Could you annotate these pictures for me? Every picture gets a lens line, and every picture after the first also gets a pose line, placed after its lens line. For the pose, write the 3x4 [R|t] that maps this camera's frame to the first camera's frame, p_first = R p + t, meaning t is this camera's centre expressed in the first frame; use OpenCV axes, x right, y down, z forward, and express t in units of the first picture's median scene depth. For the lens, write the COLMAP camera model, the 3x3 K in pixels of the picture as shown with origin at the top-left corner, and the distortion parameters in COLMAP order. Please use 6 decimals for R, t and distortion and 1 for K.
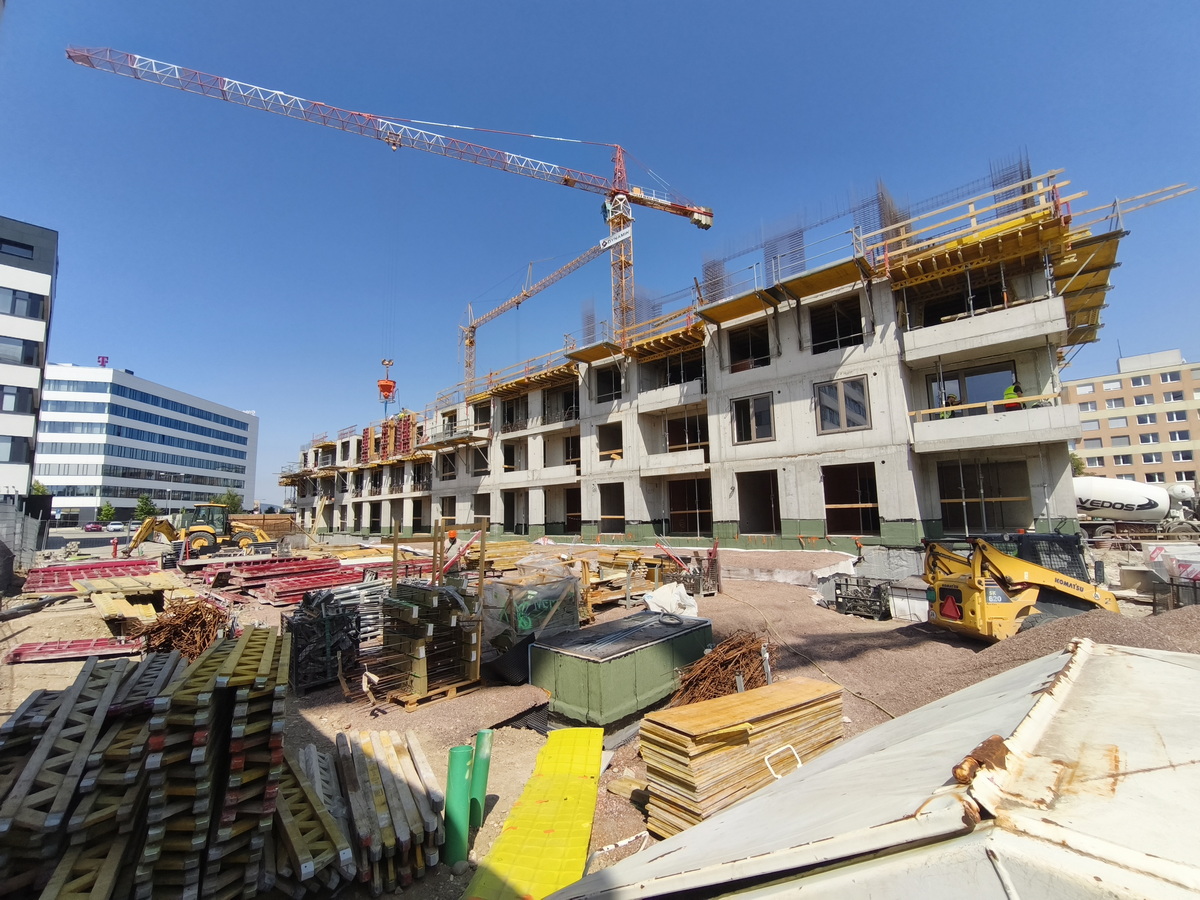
lens RADIAL K [[497.0, 0, 600.0], [0, 497.0, 450.0], [0, 0, 1]] dist [0.000033, -0.000002]
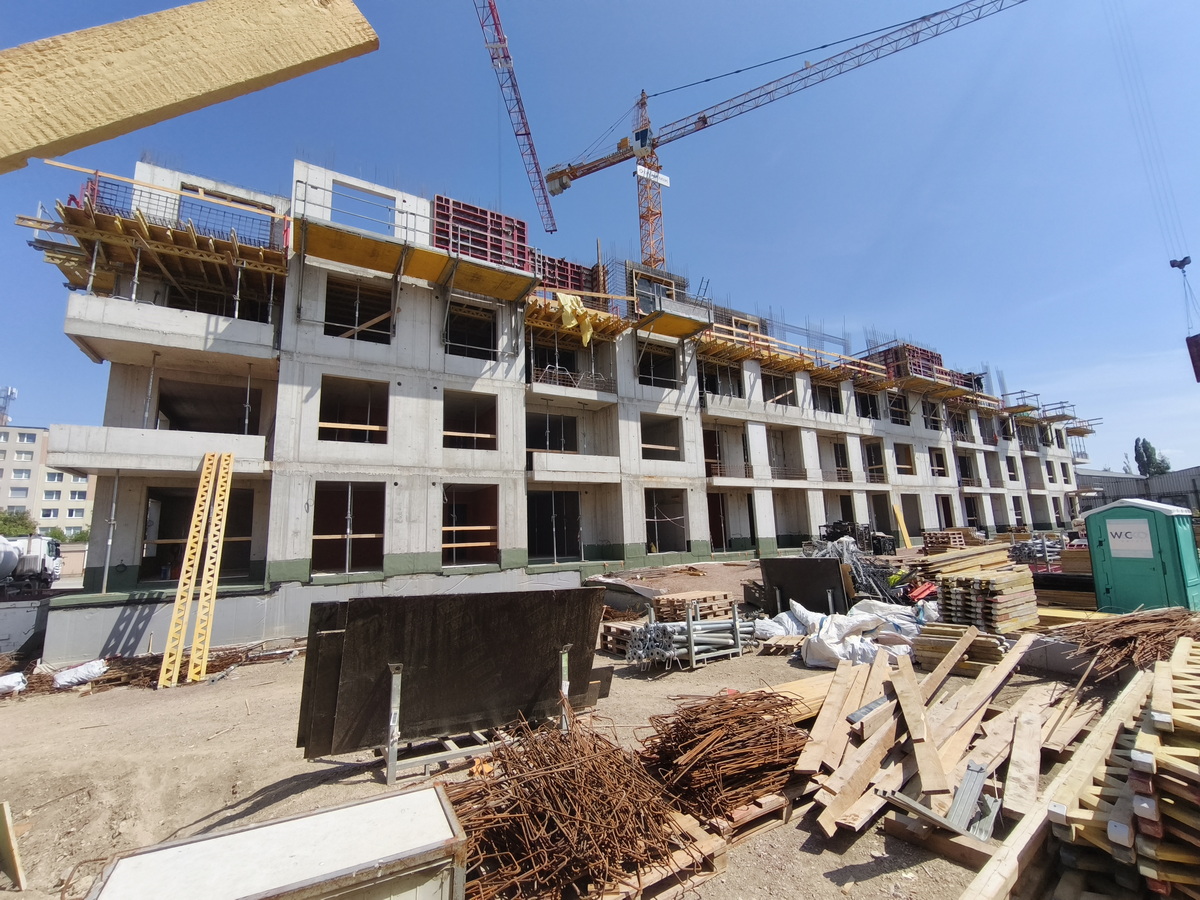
lens RADIAL K [[633.6, 0, 600.0], [0, 633.6, 450.0], [0, 0, 1]] dist [0.000979, 0.000129]
pose [[0.135529, 0.135846, 0.981416, -0.679843], [-0.095637, 0.987724, -0.123512, 0.095885], [-0.986147, -0.077120, 0.146857, 0.646490]]
